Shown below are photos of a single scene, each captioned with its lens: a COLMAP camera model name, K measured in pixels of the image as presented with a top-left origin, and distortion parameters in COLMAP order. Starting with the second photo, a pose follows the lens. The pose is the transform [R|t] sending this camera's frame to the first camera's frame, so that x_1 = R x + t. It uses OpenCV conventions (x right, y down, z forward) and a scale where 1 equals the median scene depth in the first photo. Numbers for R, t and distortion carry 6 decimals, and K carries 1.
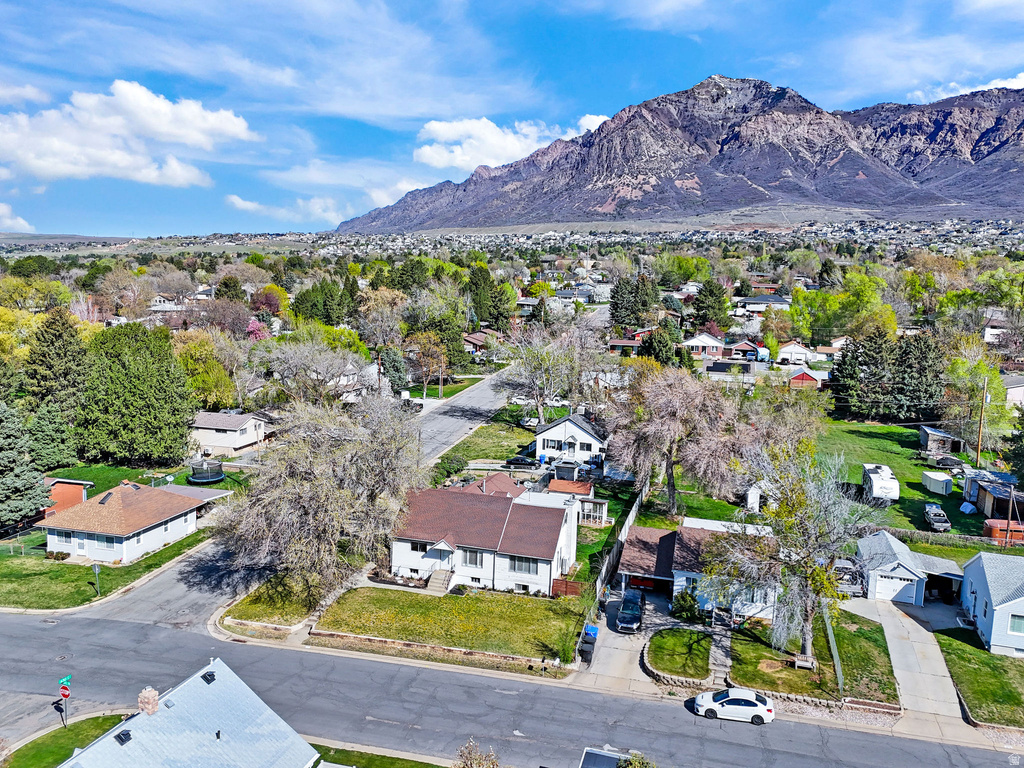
lens RADIAL K [[767.9, 0, 511.0], [0, 767.9, 367.9], [0, 0, 1]] dist [0.069113, -0.074496]
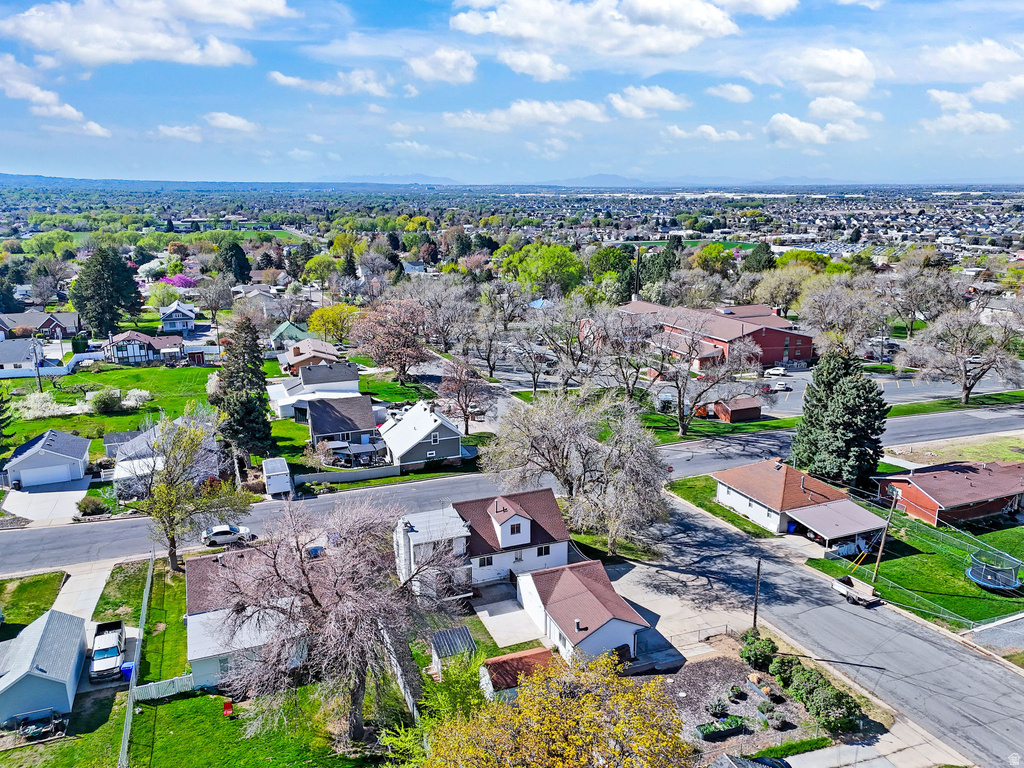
lens RADIAL K [[767.9, 0, 511.0], [0, 767.9, 367.9], [0, 0, 1]] dist [0.069113, -0.074496]
pose [[-0.798618, 0.110382, -0.591629, 0.557855], [-0.084140, 0.952904, 0.291365, -0.329423], [0.595927, 0.282469, -0.751719, 1.880846]]
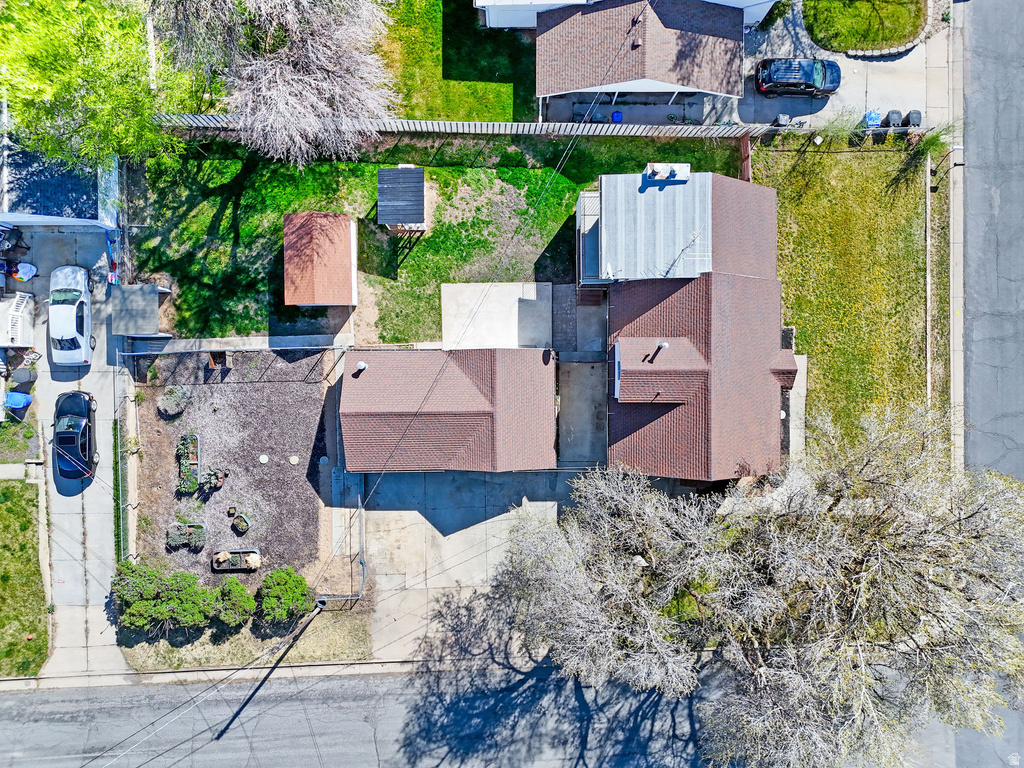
lens RADIAL K [[748.6, 0, 512.0], [0, 748.6, 384.0], [0, 0, 1]] dist [0.071433, -0.064196]
pose [[-0.275934, -0.960601, -0.033256, -0.019201], [0.090692, -0.060465, 0.994042, -0.394037], [-0.956888, 0.271274, 0.103803, 1.170344]]
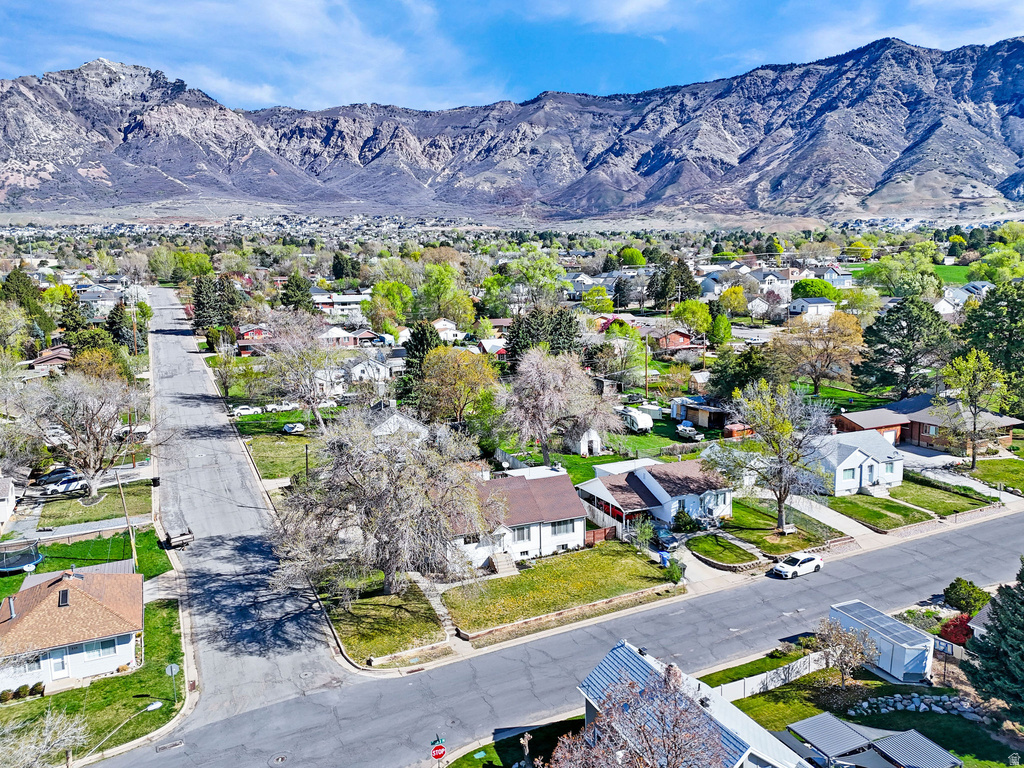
lens RADIAL K [[753.5, 0, 501.2], [0, 753.5, 360.8], [0, 0, 1]] dist [0.066337, -0.068659]
pose [[0.771795, -0.117919, 0.624843, -0.730231], [0.116330, 0.992255, 0.043568, -0.050011], [-0.625141, 0.039062, 0.779534, 0.172733]]
